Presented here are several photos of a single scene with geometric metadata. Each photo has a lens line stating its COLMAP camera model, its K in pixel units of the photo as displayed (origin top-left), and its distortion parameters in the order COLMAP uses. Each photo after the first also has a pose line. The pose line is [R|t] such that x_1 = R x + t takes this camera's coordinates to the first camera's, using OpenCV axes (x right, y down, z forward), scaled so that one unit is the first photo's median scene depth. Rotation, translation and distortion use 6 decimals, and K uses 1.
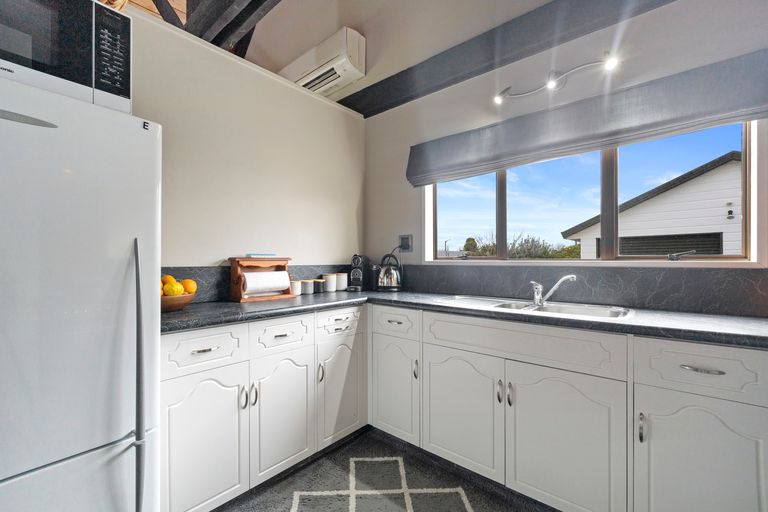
lens RADIAL K [[331.5, 0, 384.0], [0, 331.5, 256.0], [0, 0, 1]] dist [-0.000754, -0.000061]
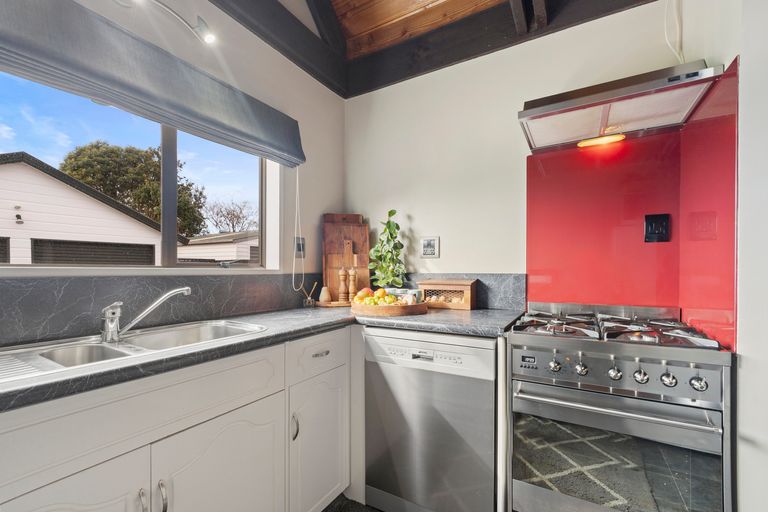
lens RADIAL K [[339.5, 0, 383.3], [0, 339.5, 269.7], [0, 0, 1]] dist [-0.000348, -0.000003]
pose [[-0.168174, -0.001651, 0.985756, -0.250862], [-0.013064, 0.999915, -0.000554, 0.012640], [-0.985671, -0.012971, -0.168181, 0.687526]]
